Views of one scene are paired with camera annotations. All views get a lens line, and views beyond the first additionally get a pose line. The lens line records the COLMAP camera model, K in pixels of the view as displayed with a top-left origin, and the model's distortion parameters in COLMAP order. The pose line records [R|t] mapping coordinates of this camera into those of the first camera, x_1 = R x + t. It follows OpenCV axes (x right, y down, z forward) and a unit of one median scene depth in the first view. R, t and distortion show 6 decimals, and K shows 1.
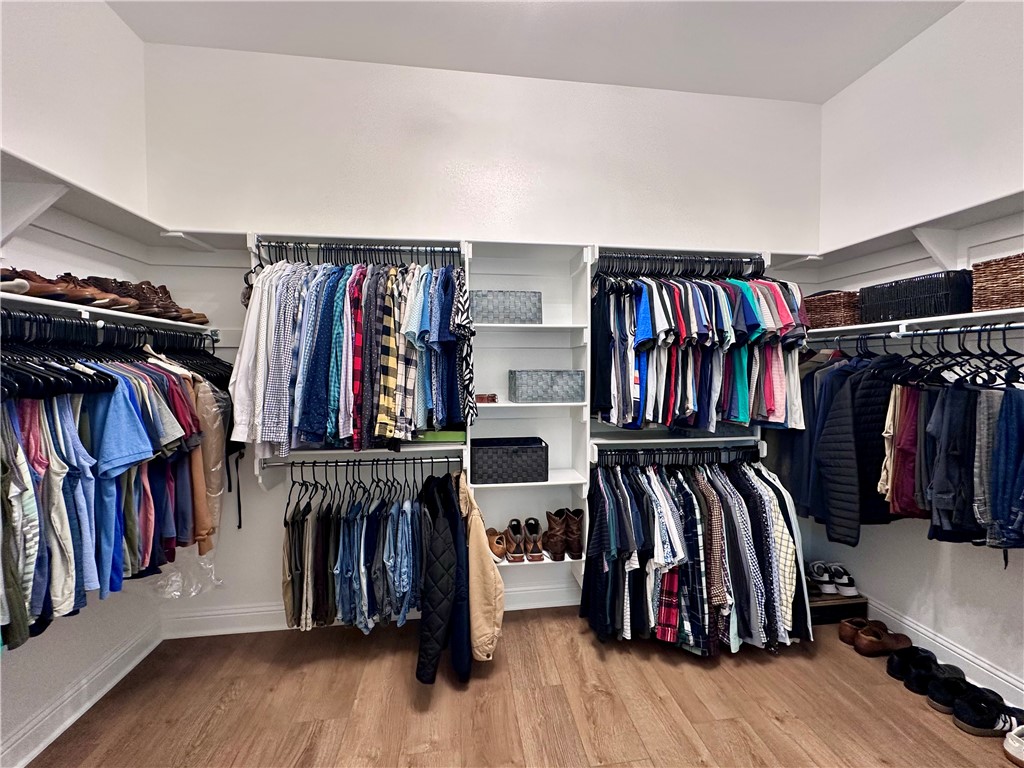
lens RADIAL K [[408.2, 0, 515.5], [0, 408.2, 380.4], [0, 0, 1]] dist [-0.007071, 0.002821]
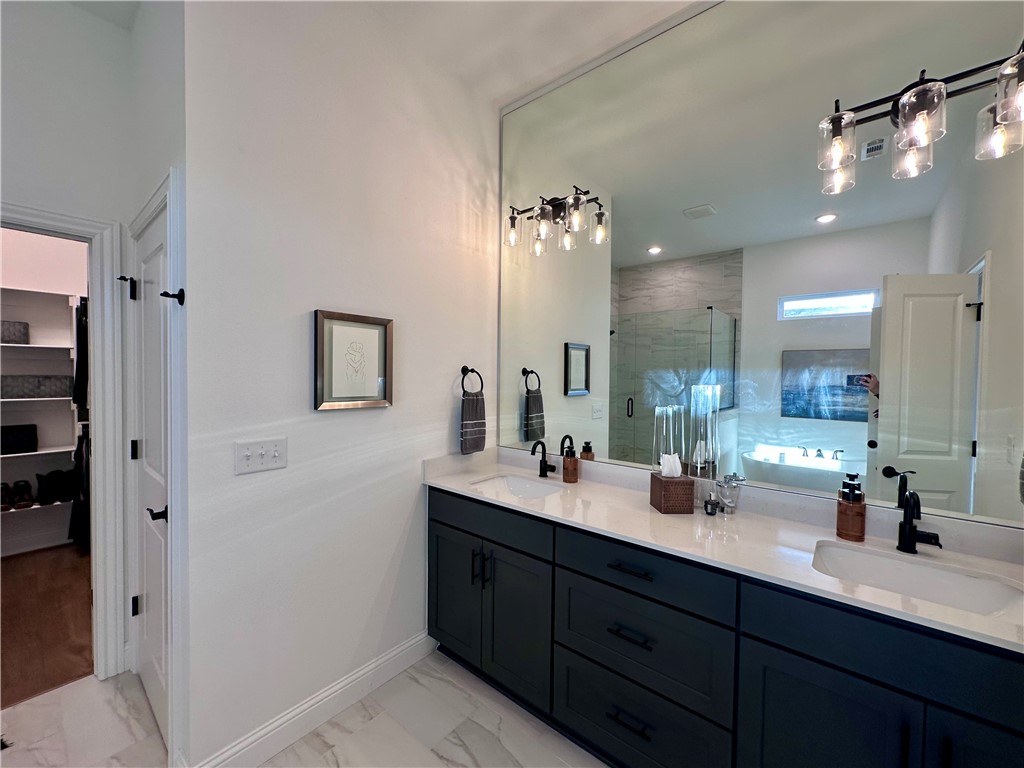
lens RADIAL K [[408.2, 0, 516.5], [0, 408.2, 384.2], [0, 0, 1]] dist [-0.007071, 0.002821]
pose [[0.735734, -0.001118, 0.677270, 0.524178], [0.011369, 0.999878, -0.010700, 0.057271], [-0.677175, 0.015572, 0.735657, -1.799355]]
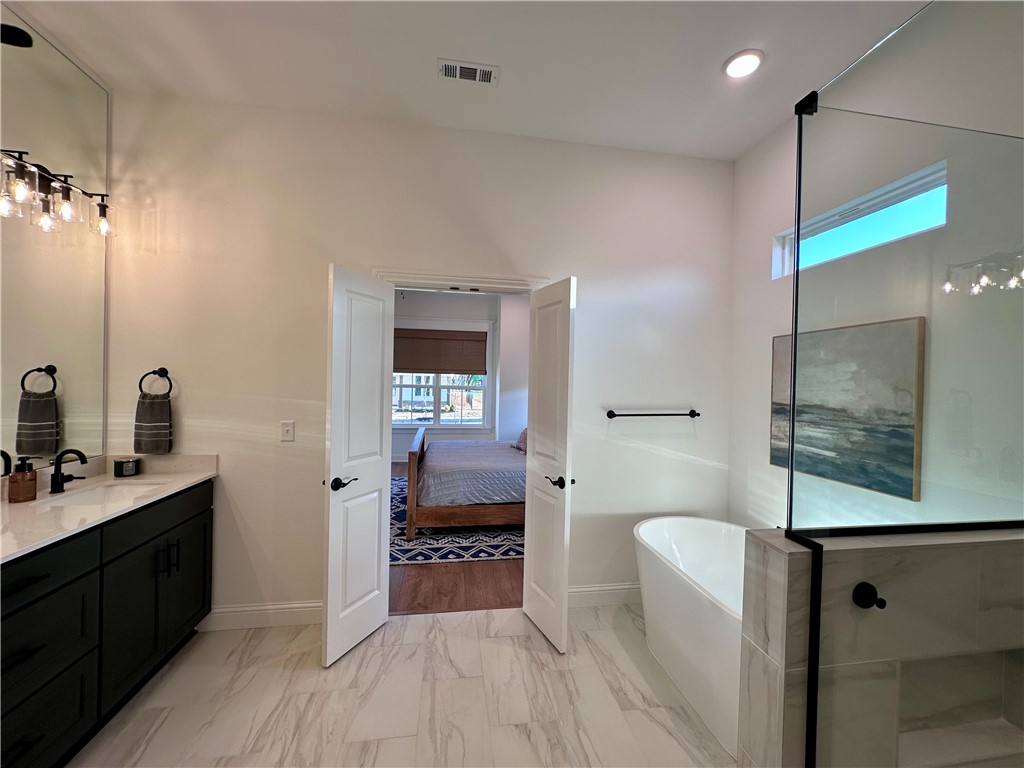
lens RADIAL K [[408.2, 0, 508.6], [0, 408.2, 385.0], [0, 0, 1]] dist [-0.007071, 0.002821]
pose [[-0.999758, -0.018063, -0.012574, 0.354111], [-0.018536, 0.999084, 0.038568, 0.008334], [0.011865, 0.038791, -0.999177, -0.543856]]
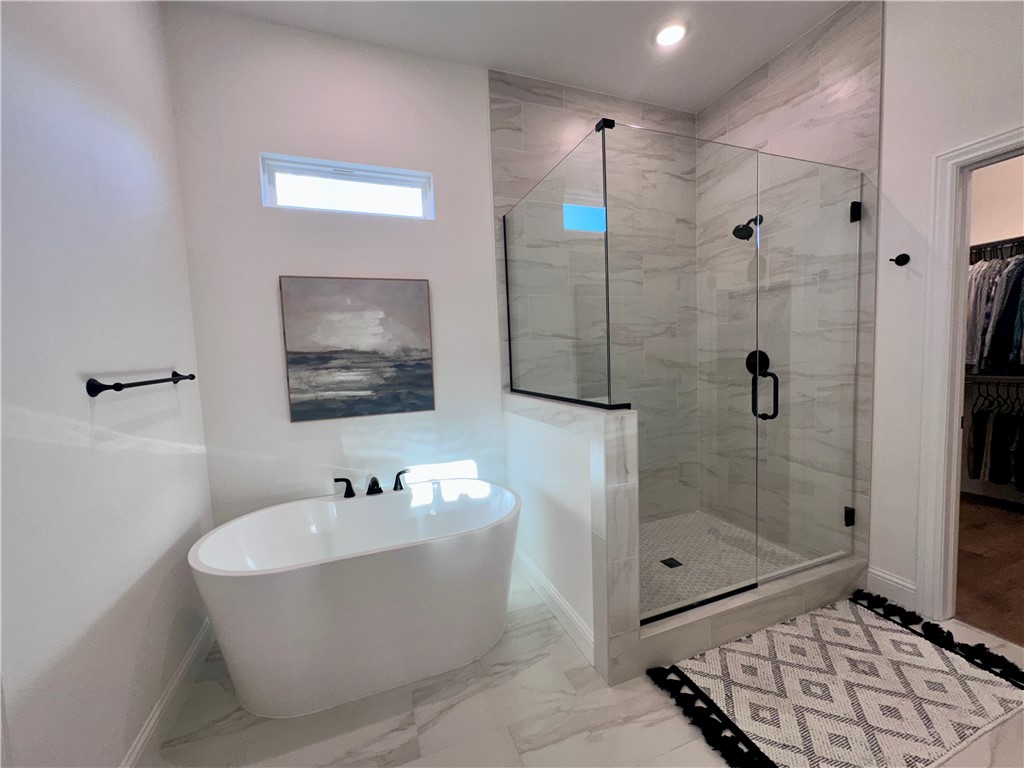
lens RADIAL K [[408.2, 0, 512.7], [0, 408.2, 384.4], [0, 0, 1]] dist [-0.007071, 0.002821]
pose [[0.222502, 0.064373, -0.972805, 0.655010], [0.005703, 0.997715, 0.067326, 0.090579], [0.974916, -0.020528, 0.221626, -1.250474]]
